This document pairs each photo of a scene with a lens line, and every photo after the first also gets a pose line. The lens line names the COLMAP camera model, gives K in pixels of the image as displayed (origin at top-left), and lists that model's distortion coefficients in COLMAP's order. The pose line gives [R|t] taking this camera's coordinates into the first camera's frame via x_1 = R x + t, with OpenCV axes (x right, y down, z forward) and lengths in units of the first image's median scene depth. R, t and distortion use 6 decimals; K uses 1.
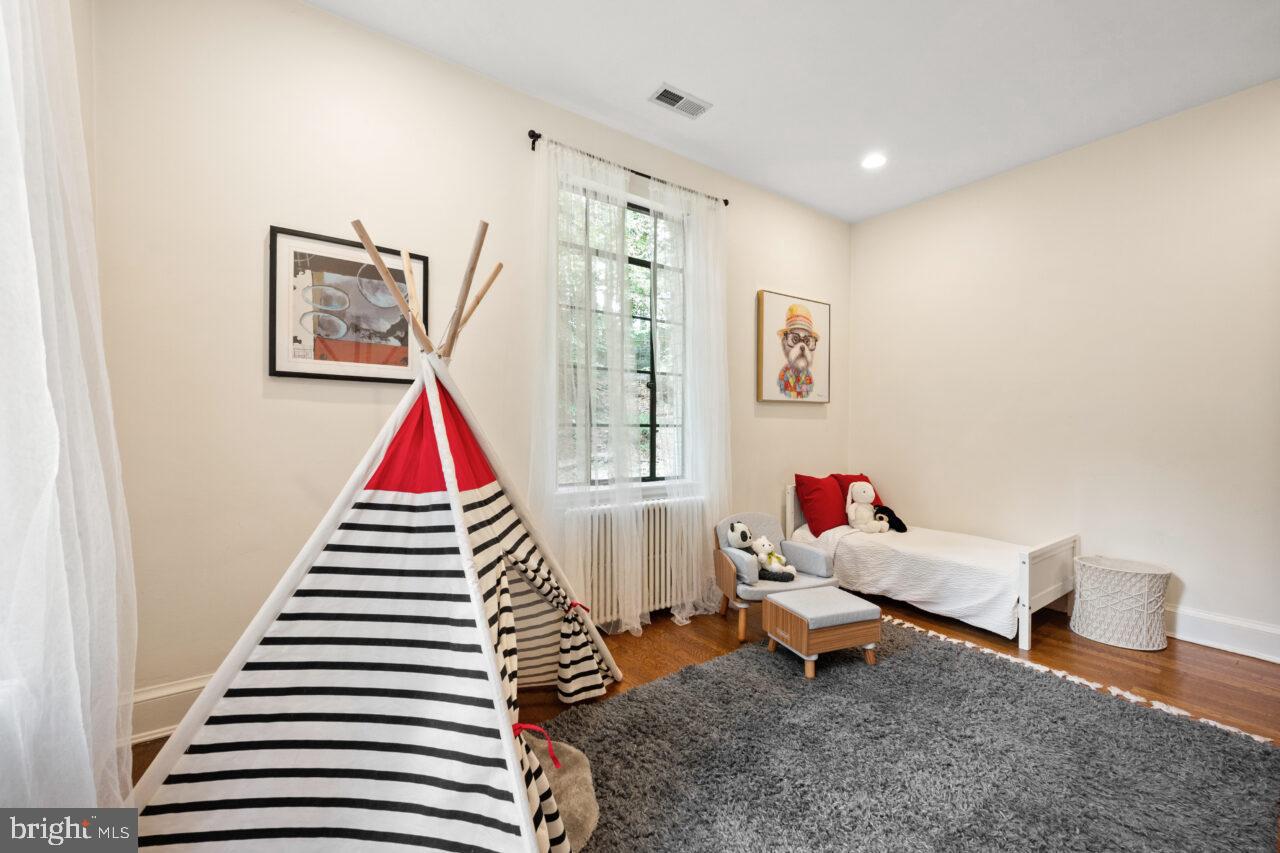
lens RADIAL K [[508.9, 0, 639.9], [0, 508.9, 430.7], [0, 0, 1]] dist [0.000815, -0.000047]
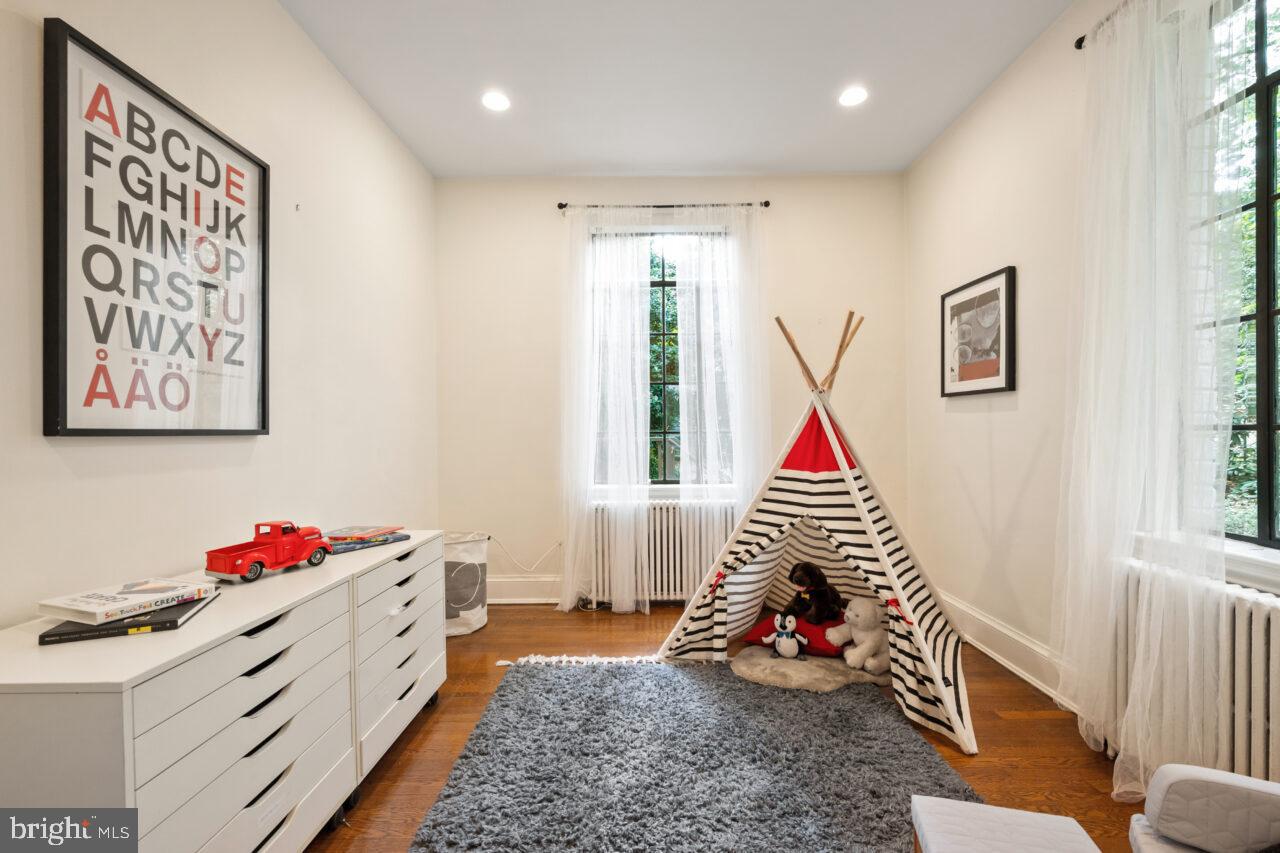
lens RADIAL K [[548.0, 0, 639.4], [0, 548.0, 435.4], [0, 0, 1]] dist [-0.003943, 0.000705]
pose [[-0.587249, 0.005095, -0.809390, 0.792454], [-0.002799, 0.999961, 0.008325, -0.006009], [0.809401, 0.007155, -0.587212, 0.905250]]
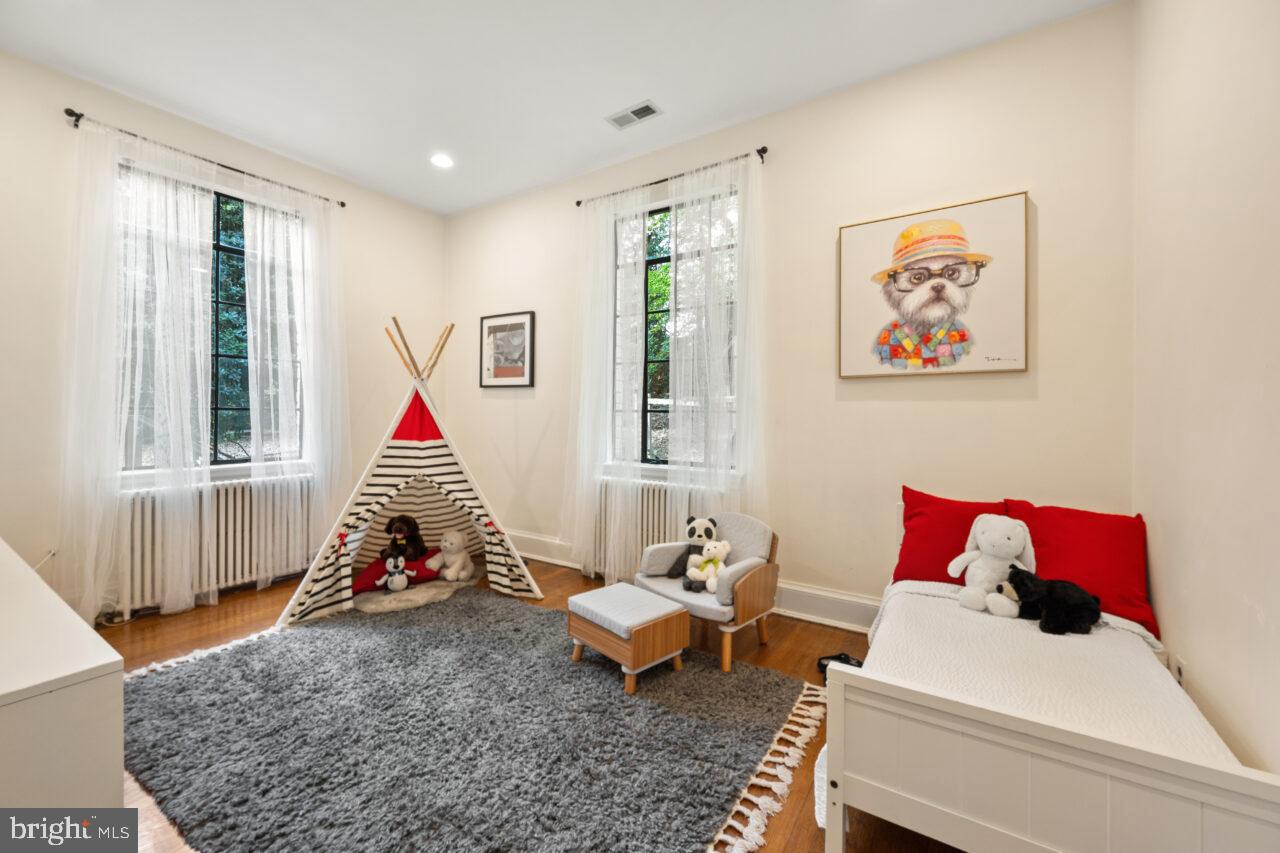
lens RADIAL K [[508.9, 0, 639.1], [0, 508.9, 414.7], [0, 0, 1]] dist [0.000815, -0.000047]
pose [[0.367122, 0.001597, -0.930171, 1.100086], [-0.014600, 0.999885, -0.004045, 0.002573], [0.930058, 0.015065, 0.367104, 0.621211]]
